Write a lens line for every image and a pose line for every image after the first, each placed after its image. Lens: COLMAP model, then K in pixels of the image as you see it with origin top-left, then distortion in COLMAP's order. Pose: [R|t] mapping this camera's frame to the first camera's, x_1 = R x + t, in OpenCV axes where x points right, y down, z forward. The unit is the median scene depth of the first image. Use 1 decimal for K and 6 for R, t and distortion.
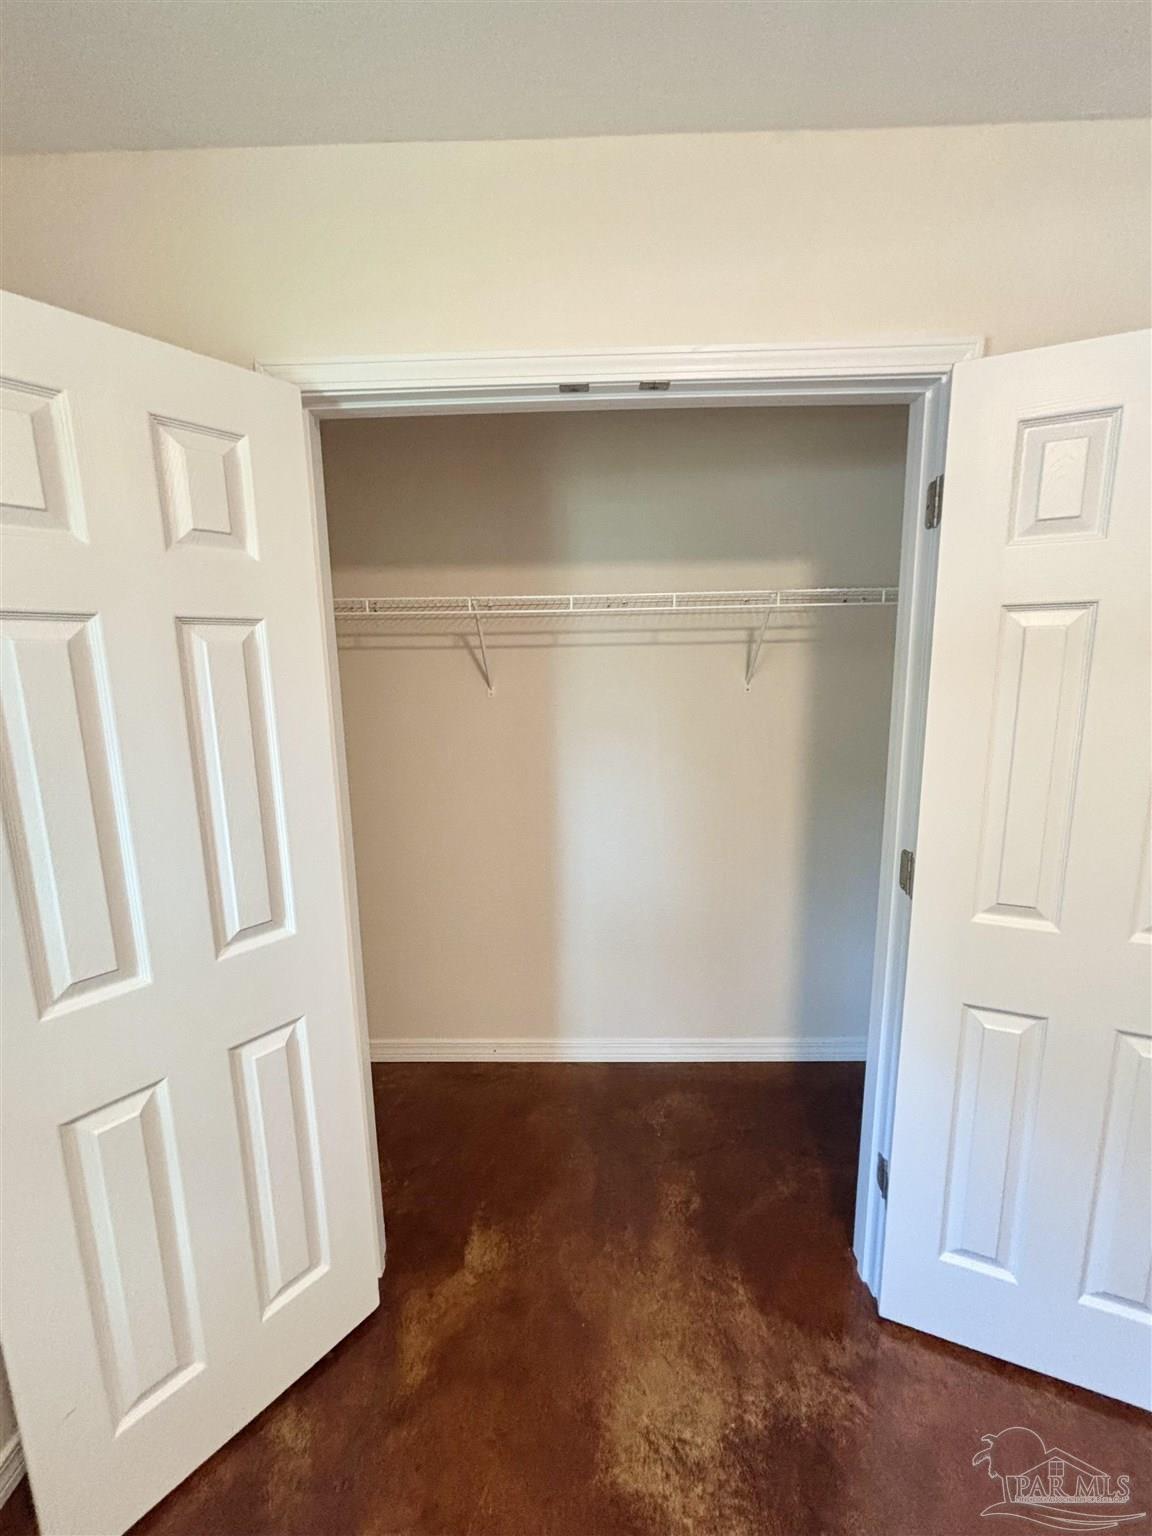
lens RADIAL K [[622.7, 0, 574.5], [0, 622.7, 762.5], [0, 0, 1]] dist [0.017748, -0.005291]
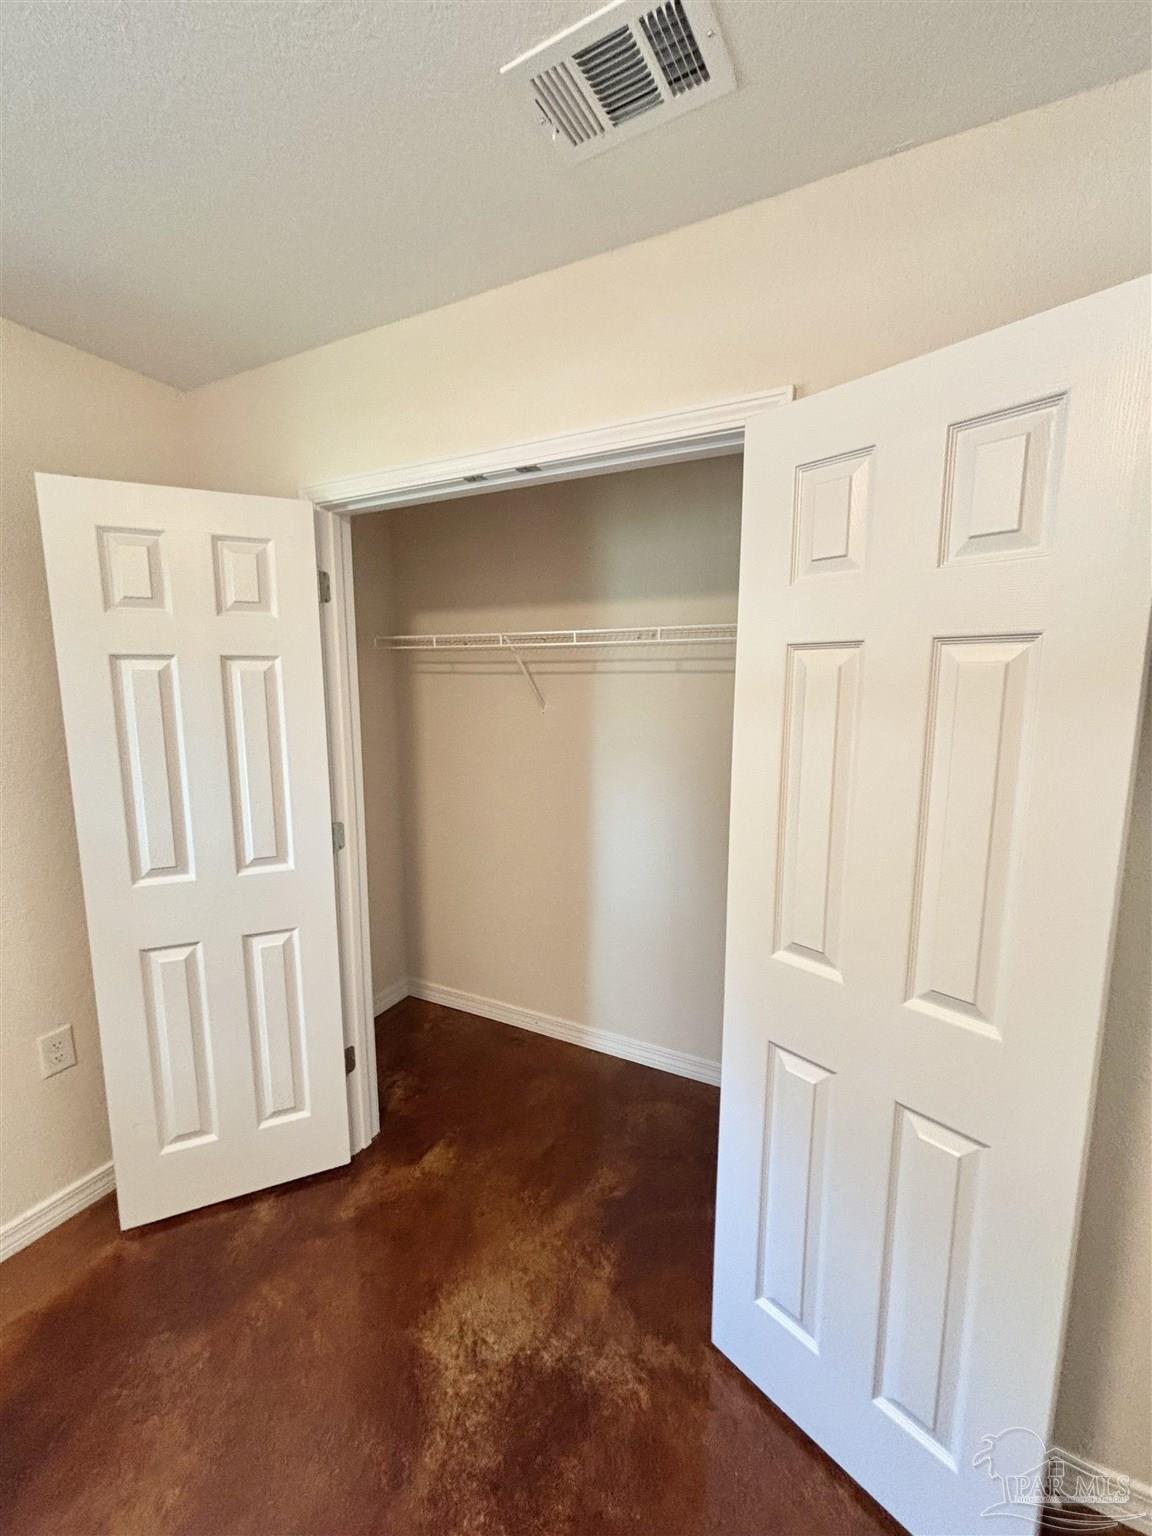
lens RADIAL K [[617.7, 0, 572.1], [0, 617.7, 762.6], [0, 0, 1]] dist [0.002548, 0.000464]
pose [[0.900769, 0.075076, -0.427761, 0.684500], [-0.088250, 0.996037, -0.011021, -0.014645], [0.425238, 0.047677, 0.903825, -0.035869]]
